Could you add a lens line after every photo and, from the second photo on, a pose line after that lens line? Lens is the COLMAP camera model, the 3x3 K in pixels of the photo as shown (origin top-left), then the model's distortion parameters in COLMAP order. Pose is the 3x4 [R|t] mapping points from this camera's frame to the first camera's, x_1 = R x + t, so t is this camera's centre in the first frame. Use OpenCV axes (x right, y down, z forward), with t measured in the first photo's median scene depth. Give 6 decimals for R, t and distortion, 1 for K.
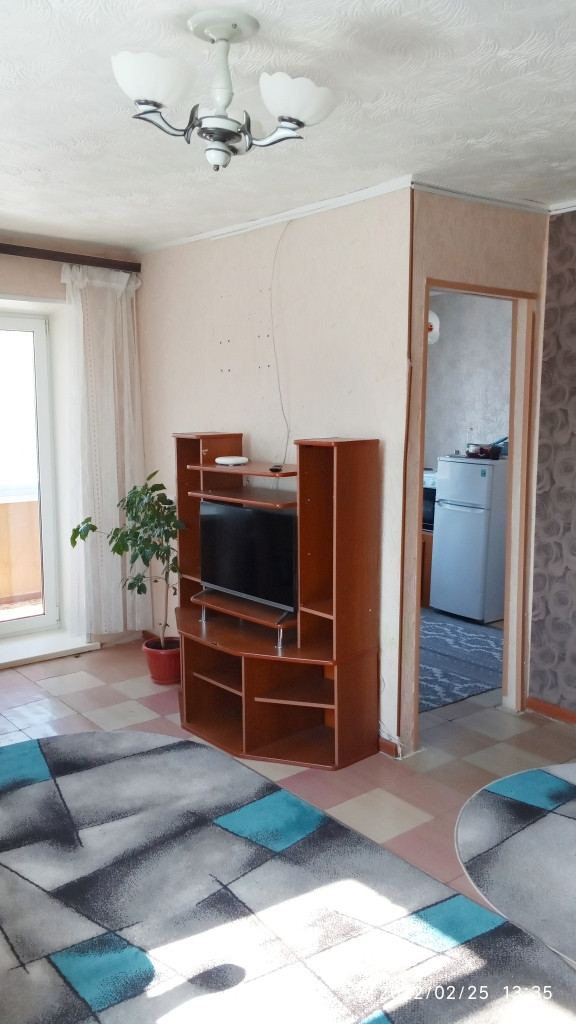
lens RADIAL K [[807.0, 0, 287.8], [0, 807.0, 509.0], [0, 0, 1]] dist [0.114483, -0.203766]
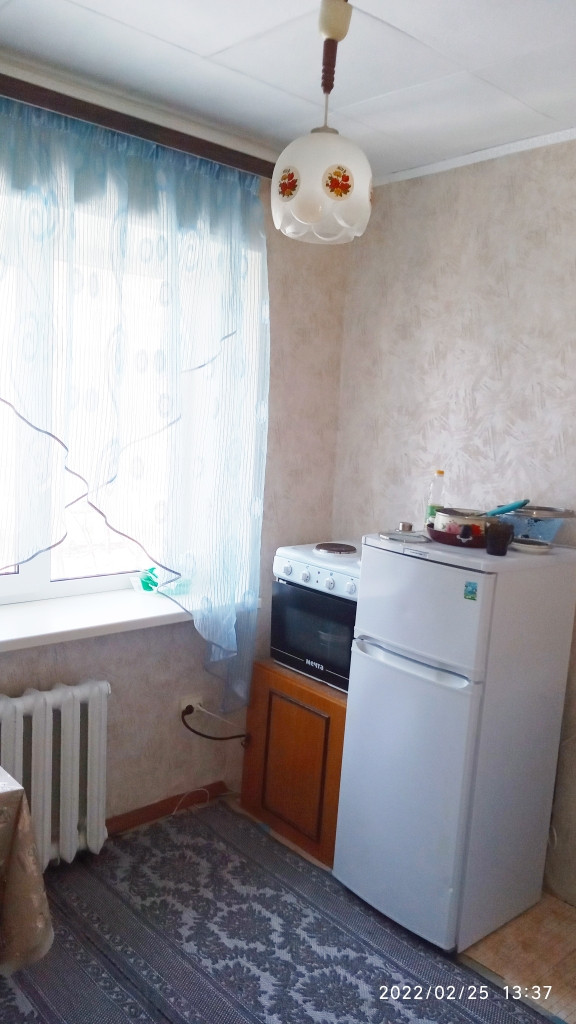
lens RADIAL K [[807.0, 0, 287.8], [0, 807.0, 509.0], [0, 0, 1]] dist [0.114483, -0.203766]
pose [[0.997171, 0.040586, 0.063274, 0.114974], [-0.040083, 0.999154, -0.009191, -0.070875], [-0.063593, 0.006629, 0.997954, 0.560605]]
